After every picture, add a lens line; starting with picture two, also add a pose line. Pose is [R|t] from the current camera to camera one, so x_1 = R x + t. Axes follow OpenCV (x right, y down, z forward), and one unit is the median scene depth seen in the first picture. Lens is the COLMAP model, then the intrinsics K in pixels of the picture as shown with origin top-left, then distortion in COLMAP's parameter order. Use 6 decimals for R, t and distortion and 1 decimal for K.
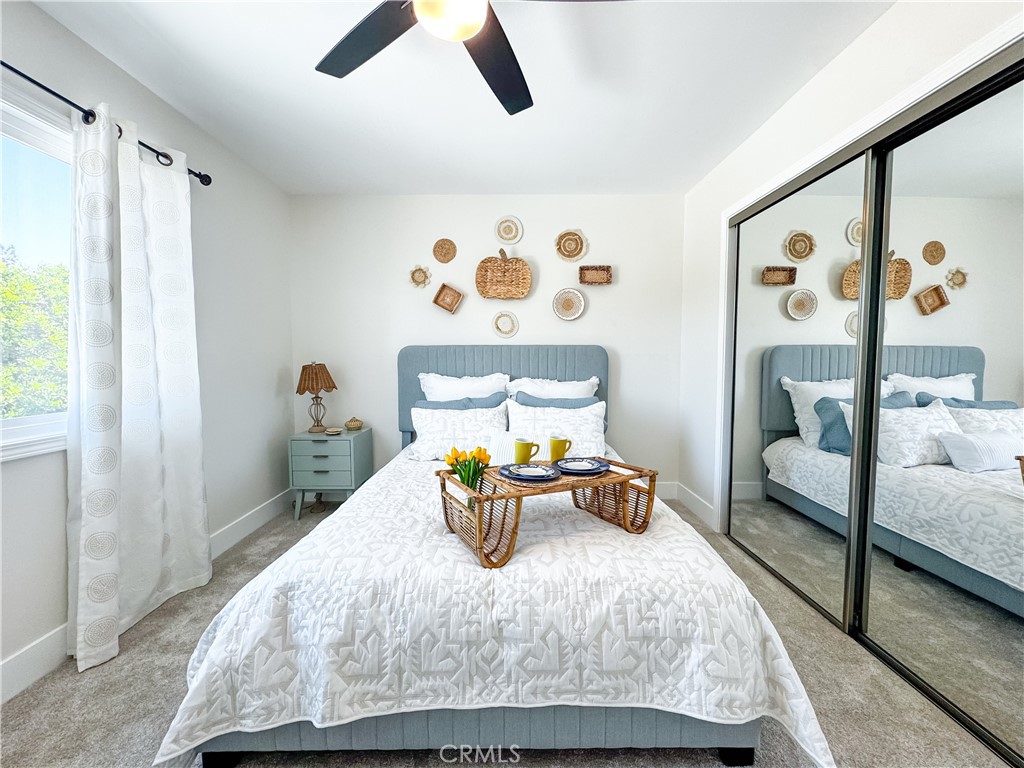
lens RADIAL K [[409.5, 0, 512.0], [0, 409.5, 384.0], [0, 0, 1]] dist [-0.000887, 0.000177]
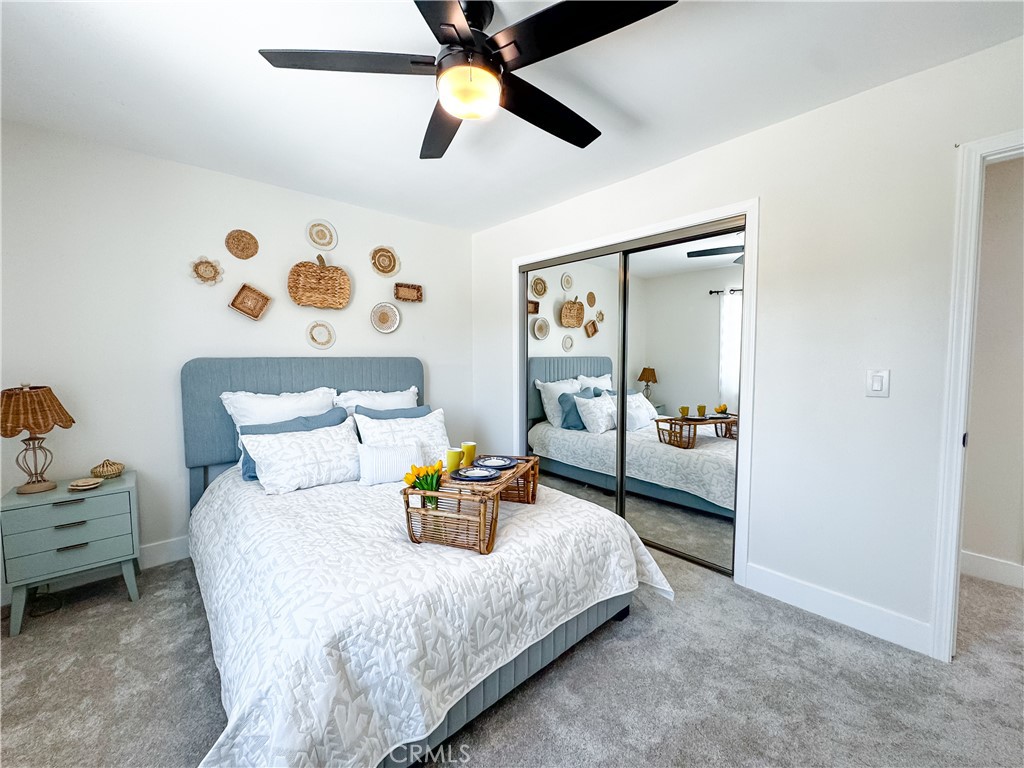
lens RADIAL K [[409.5, 0, 512.0], [0, 409.5, 384.0], [0, 0, 1]] dist [-0.000887, 0.000177]
pose [[0.745832, -0.043527, 0.664711, -0.391622], [0.041059, 0.998969, 0.019346, -0.040729], [-0.664868, 0.012864, 0.746850, 0.012363]]
